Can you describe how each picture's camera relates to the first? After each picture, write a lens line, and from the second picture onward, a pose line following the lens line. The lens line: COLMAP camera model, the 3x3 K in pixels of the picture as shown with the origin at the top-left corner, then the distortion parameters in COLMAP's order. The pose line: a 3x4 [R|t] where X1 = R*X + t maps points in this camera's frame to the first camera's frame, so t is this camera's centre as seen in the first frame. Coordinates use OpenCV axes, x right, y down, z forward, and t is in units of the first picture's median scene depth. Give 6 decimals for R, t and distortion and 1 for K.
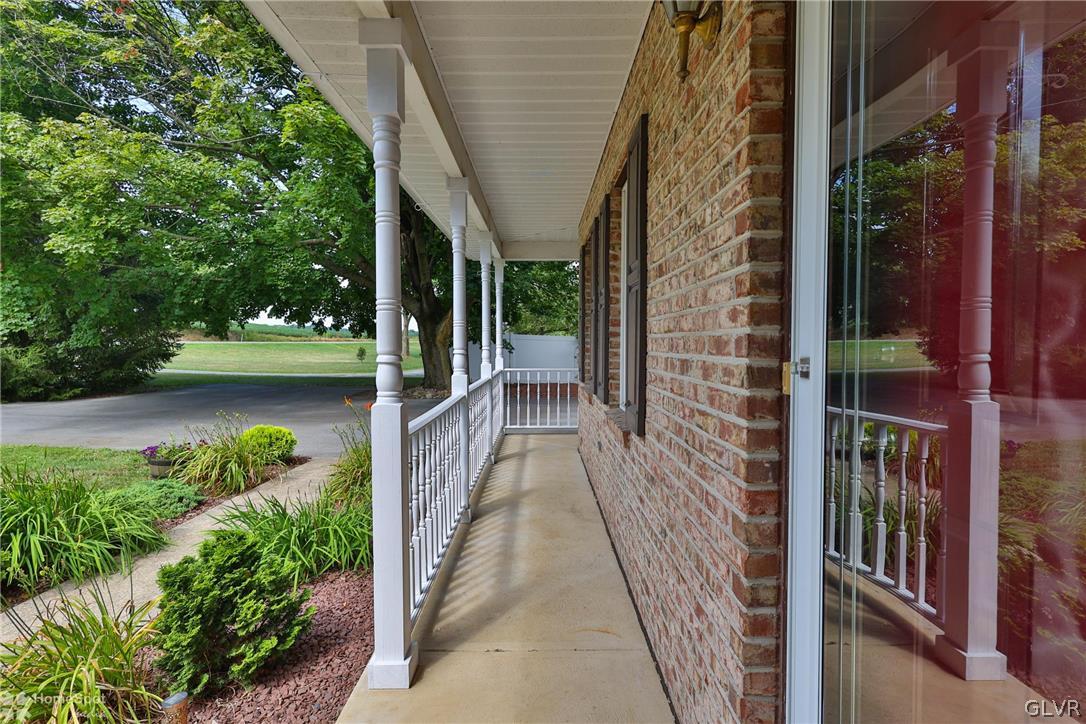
lens RADIAL K [[533.6, 0, 529.9], [0, 533.6, 359.6], [0, 0, 1]] dist [0.001660, 0.000176]
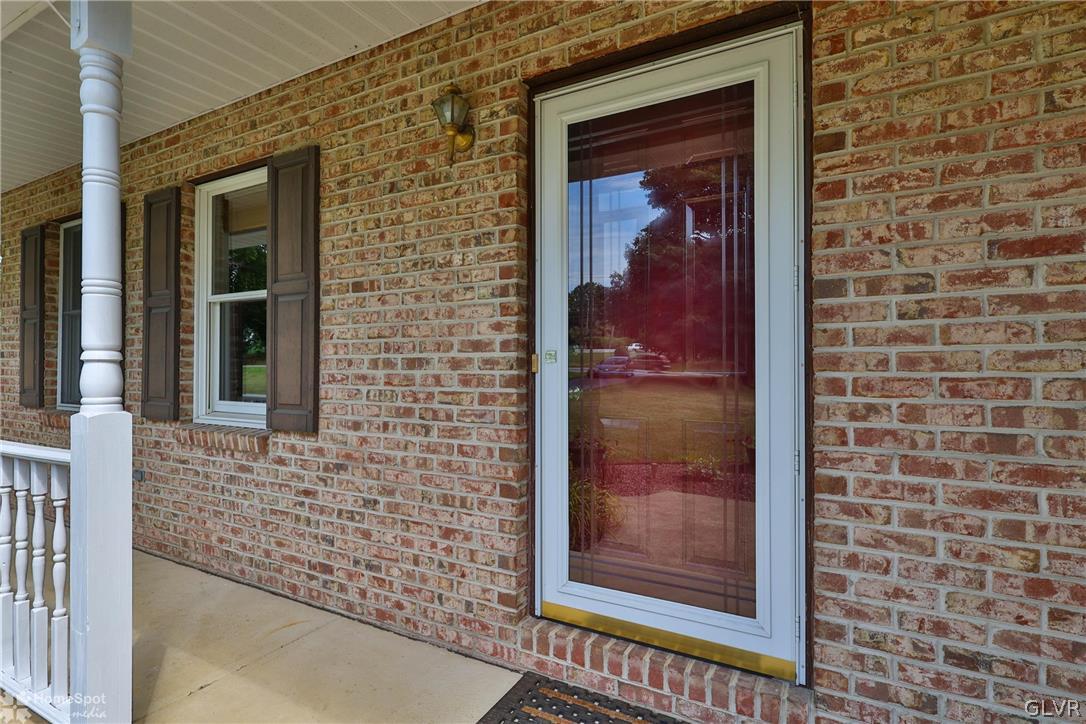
lens RADIAL K [[543.7, 0, 543.0], [0, 543.7, 362.0], [0, 0, 1]] dist [-0.005070, -0.000214]
pose [[0.481374, 0.008628, 0.876473, -0.585314], [0.025584, 0.999387, -0.023889, 0.039138], [-0.876142, 0.033923, 0.480858, 0.046963]]
